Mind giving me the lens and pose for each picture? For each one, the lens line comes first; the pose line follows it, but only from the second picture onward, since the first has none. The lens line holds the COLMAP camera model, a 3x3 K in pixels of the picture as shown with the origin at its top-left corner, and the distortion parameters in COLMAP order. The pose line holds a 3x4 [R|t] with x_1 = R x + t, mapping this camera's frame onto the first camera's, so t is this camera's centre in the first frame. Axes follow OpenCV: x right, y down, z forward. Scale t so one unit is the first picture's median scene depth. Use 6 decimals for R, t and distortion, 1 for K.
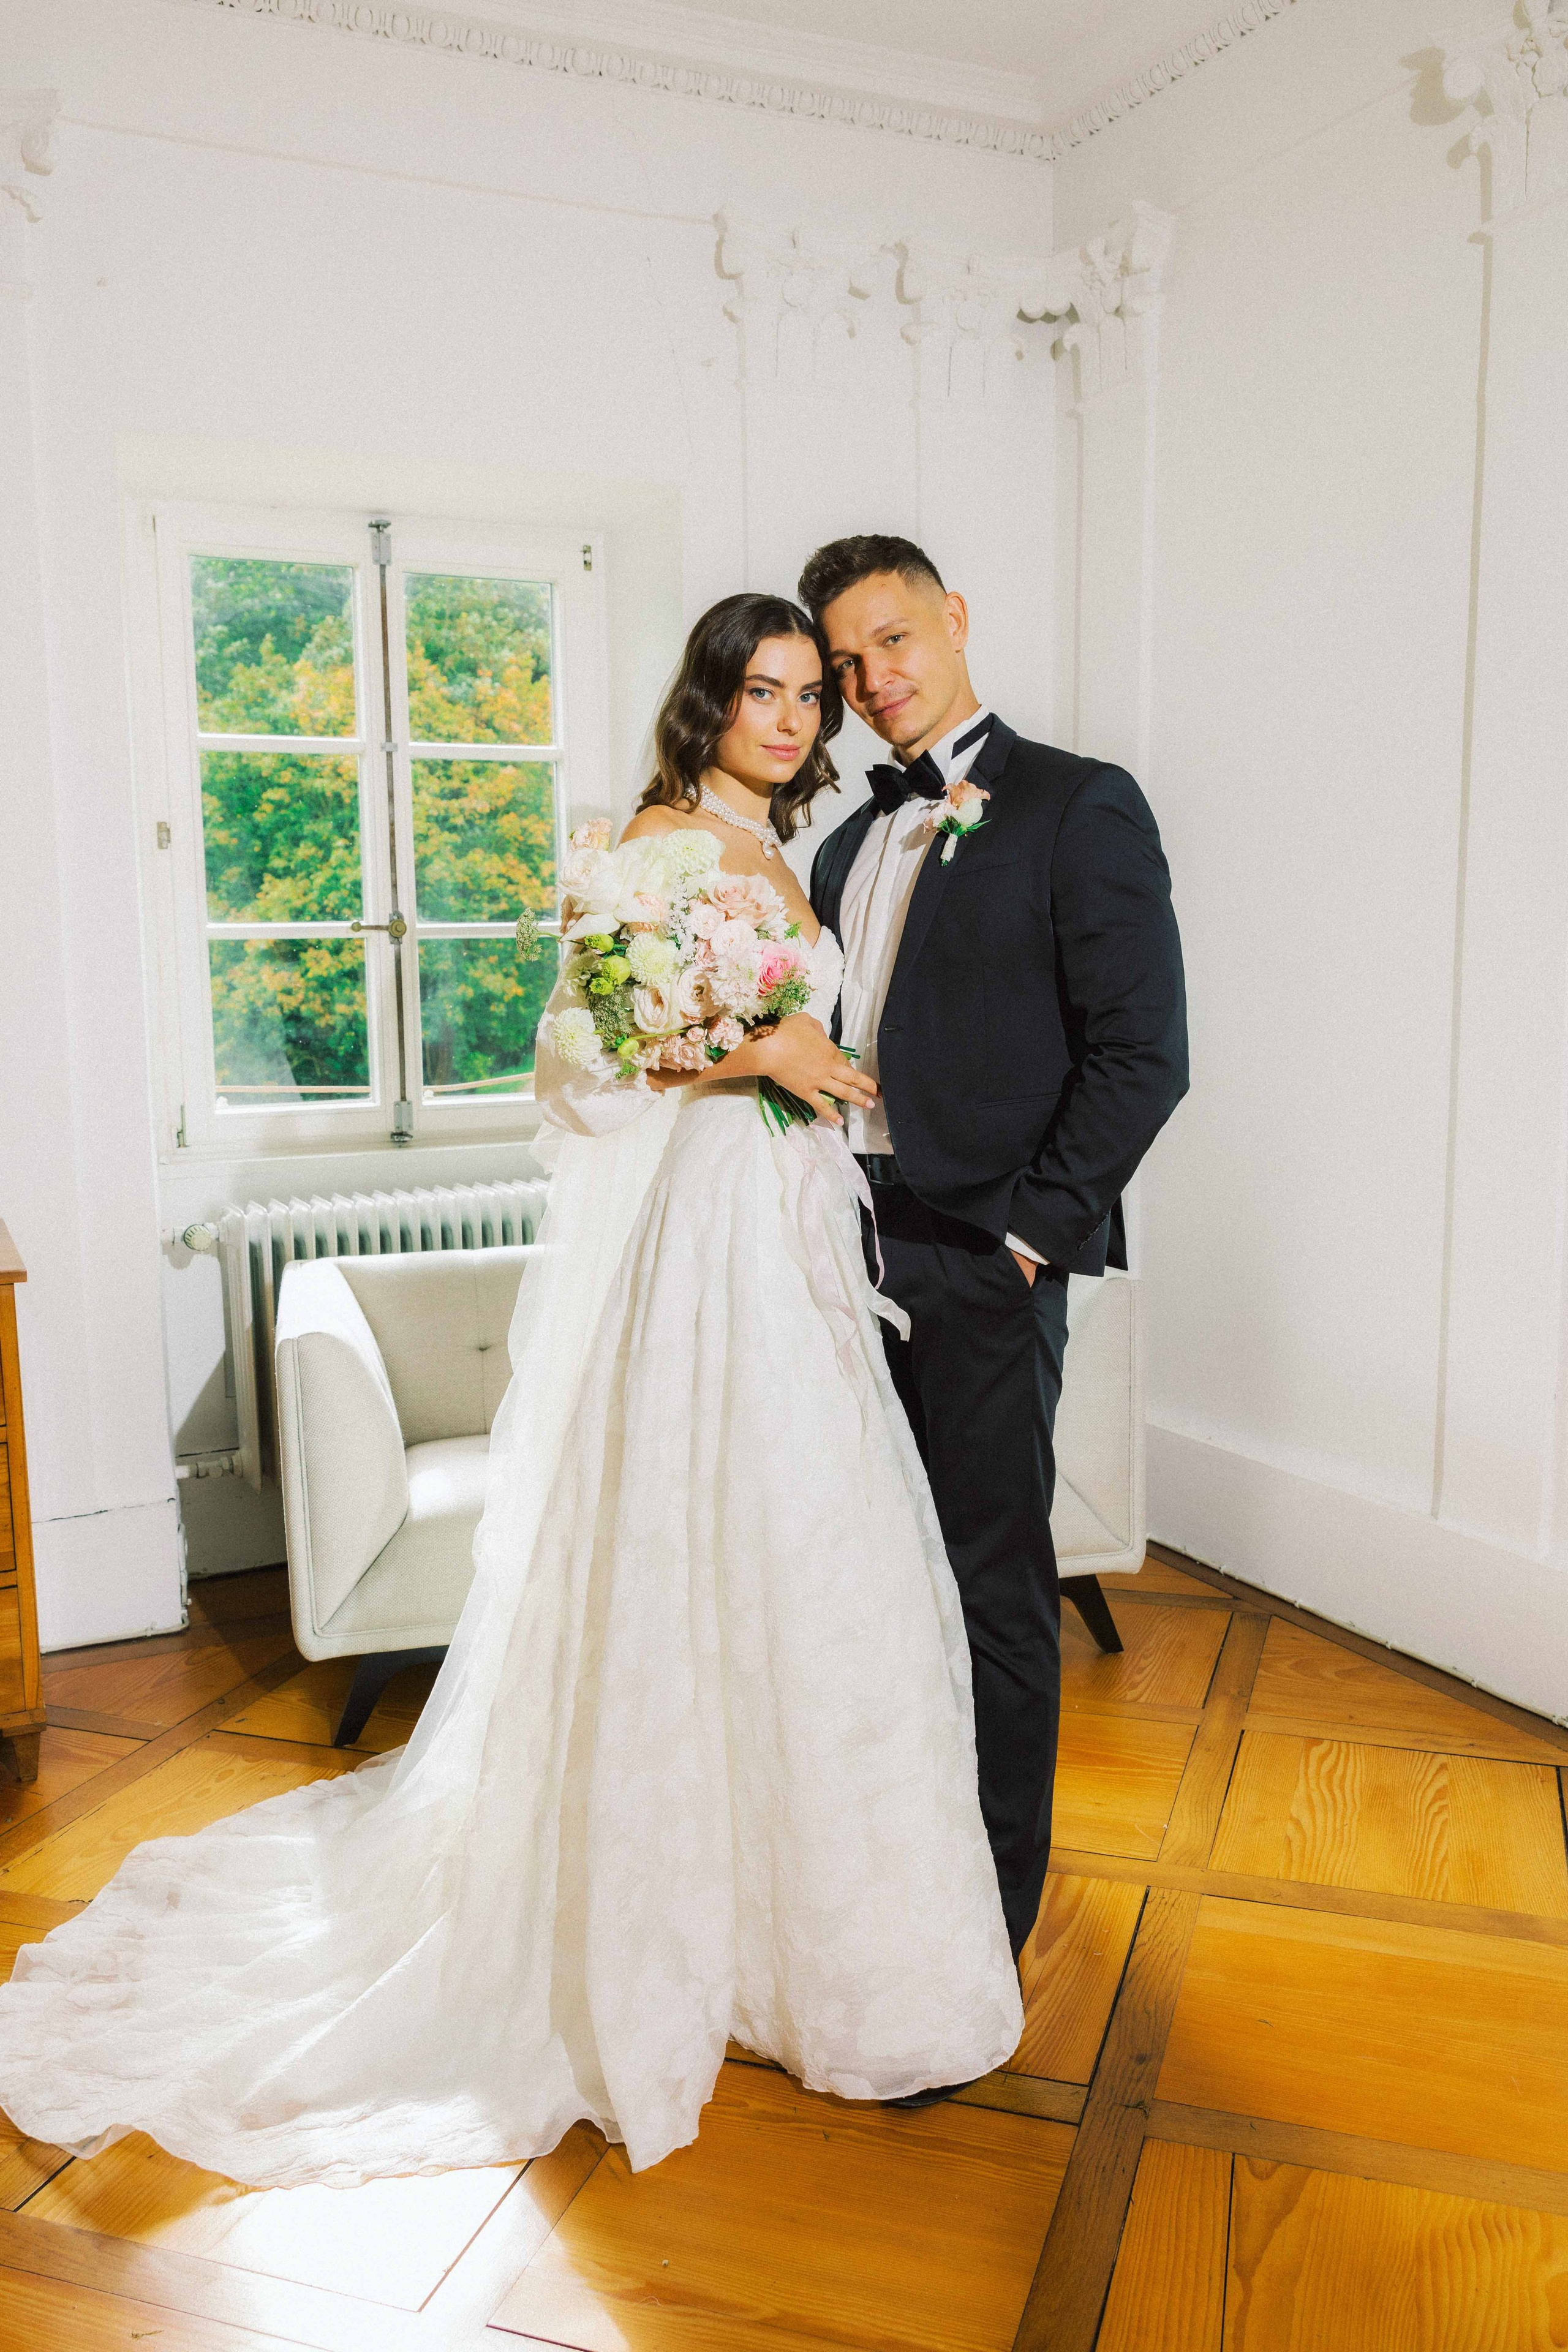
lens RADIAL K [[1981.5, 0, 784.0], [0, 1981.5, 1176.0], [0, 0, 1]] dist [-0.011017, -0.007408]
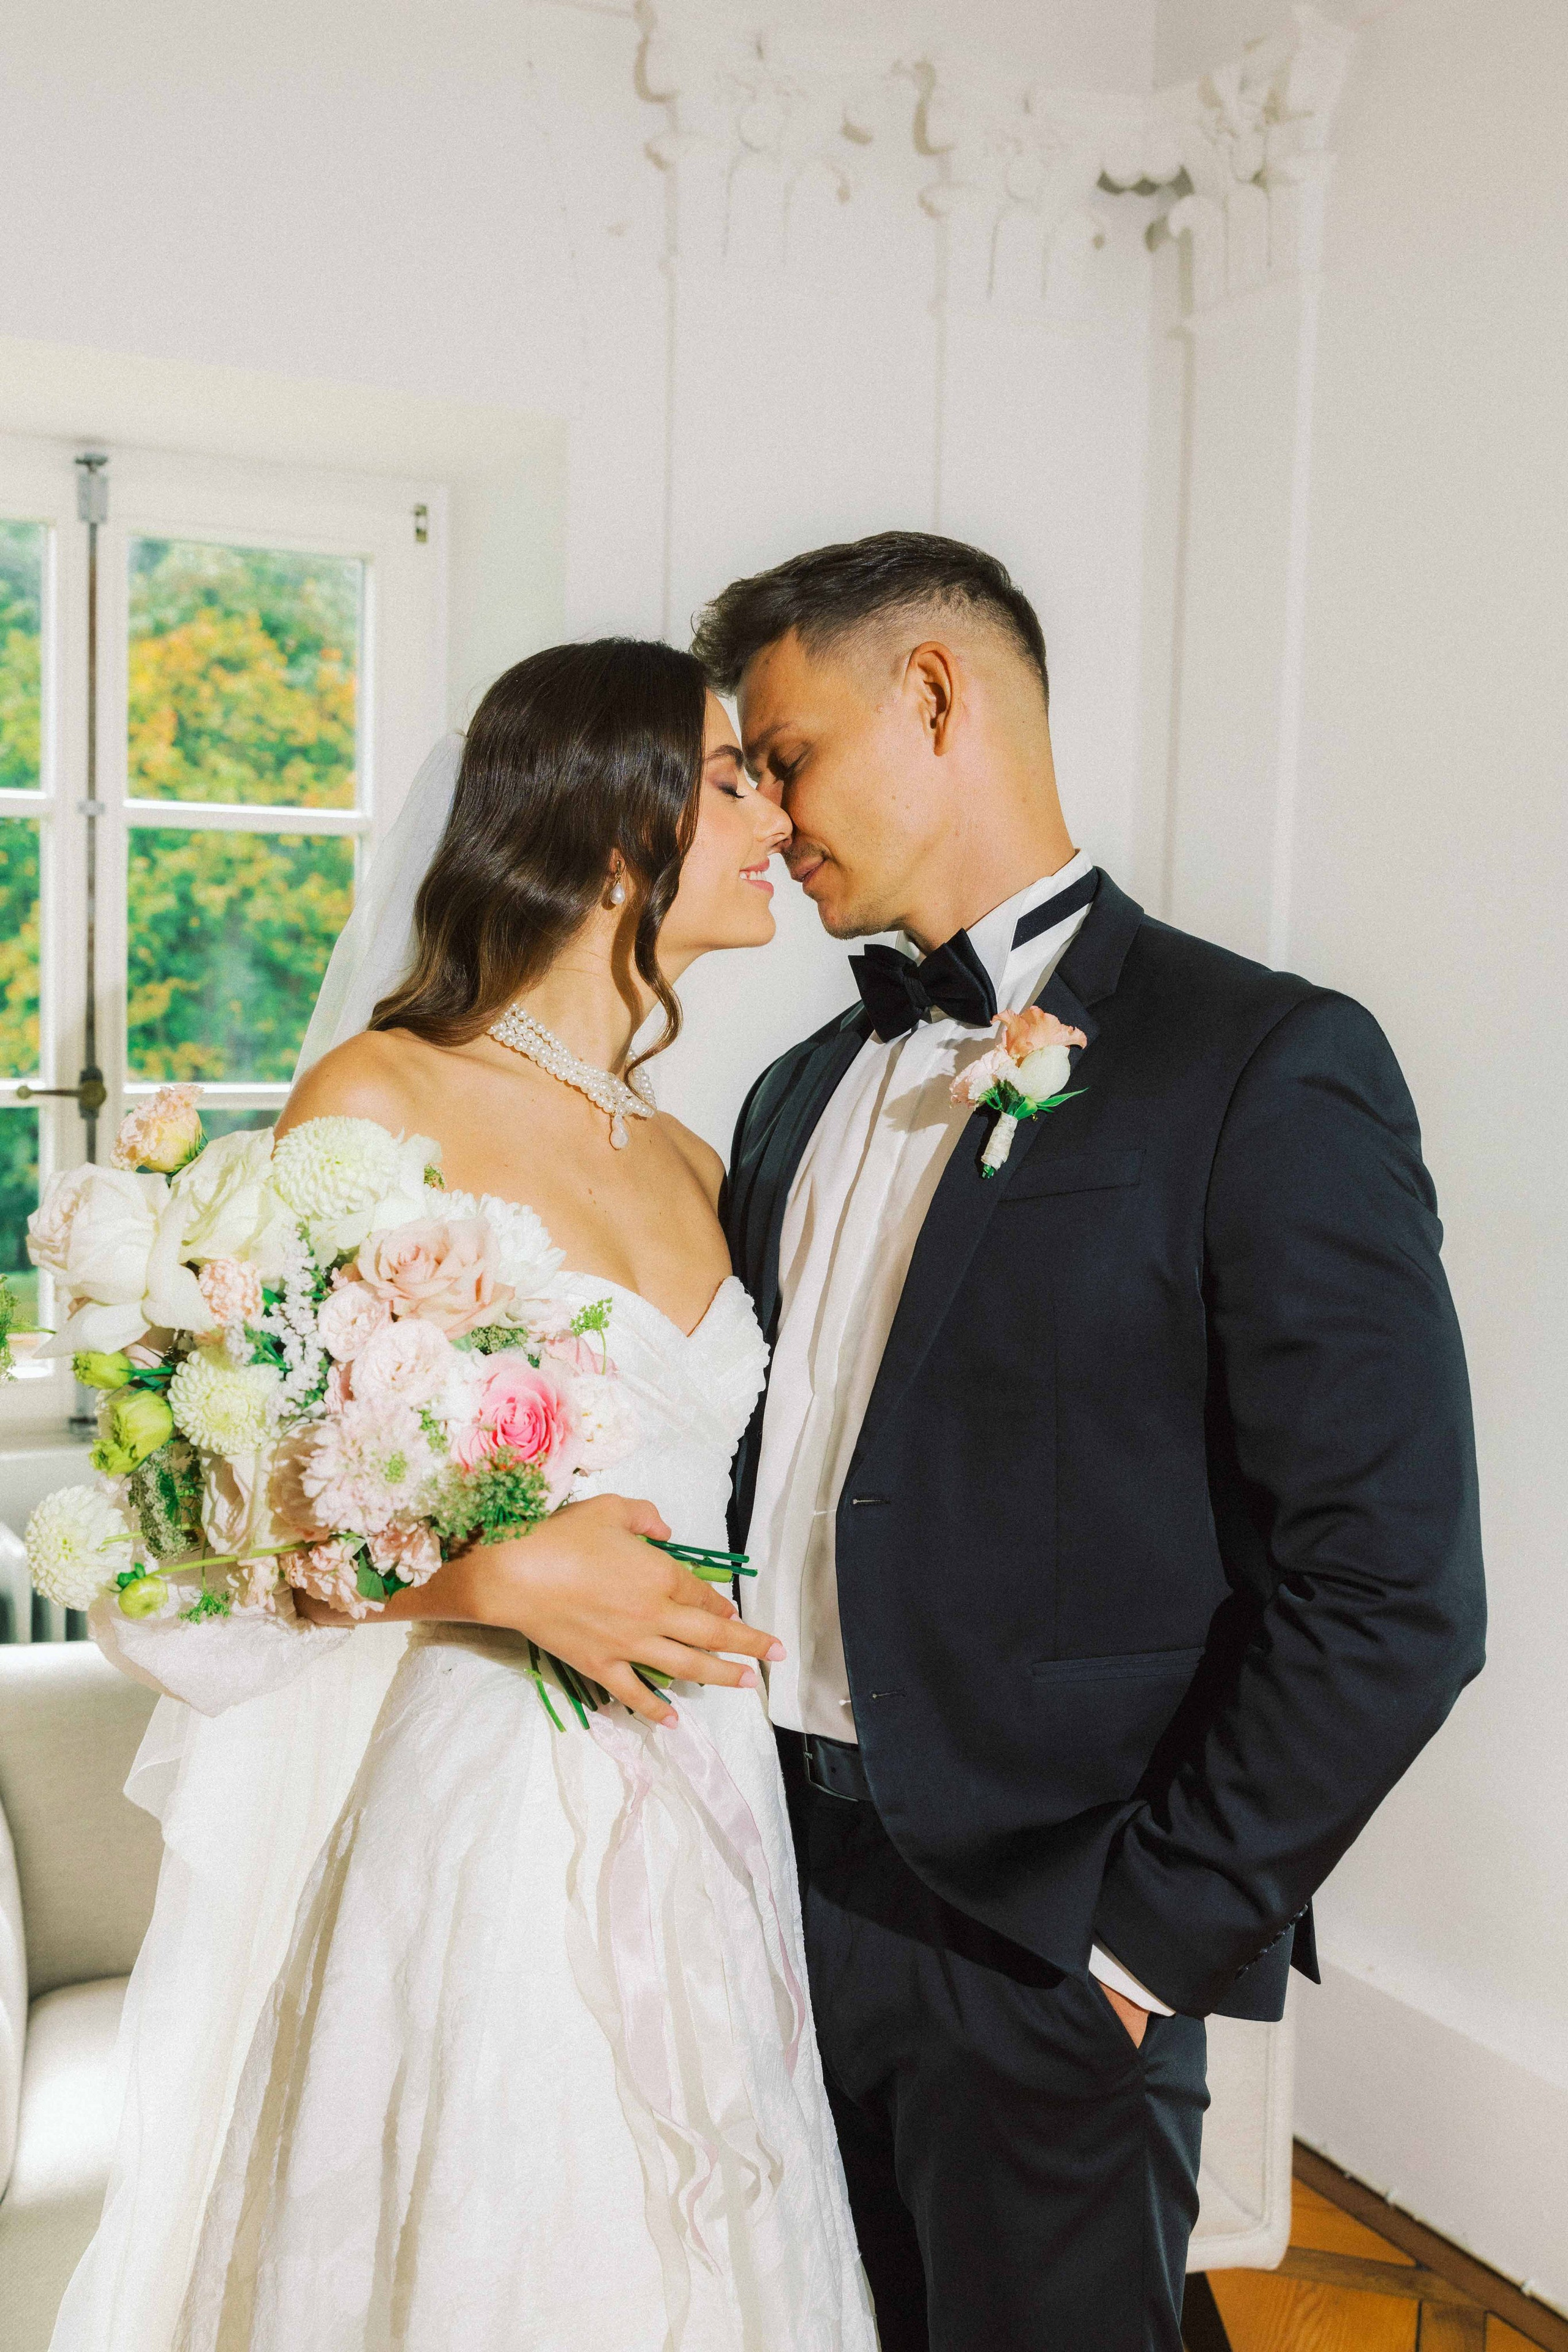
lens RADIAL K [[2579.1, 0, 784.0], [0, 2579.1, 1176.0], [0, 0, 1]] dist [-0.143055, 0.580758]
pose [[0.999294, 0.032157, 0.019410, 0.015878], [-0.031099, 0.998134, -0.052540, -0.112815], [-0.021064, 0.051899, 0.998430, 0.332051]]
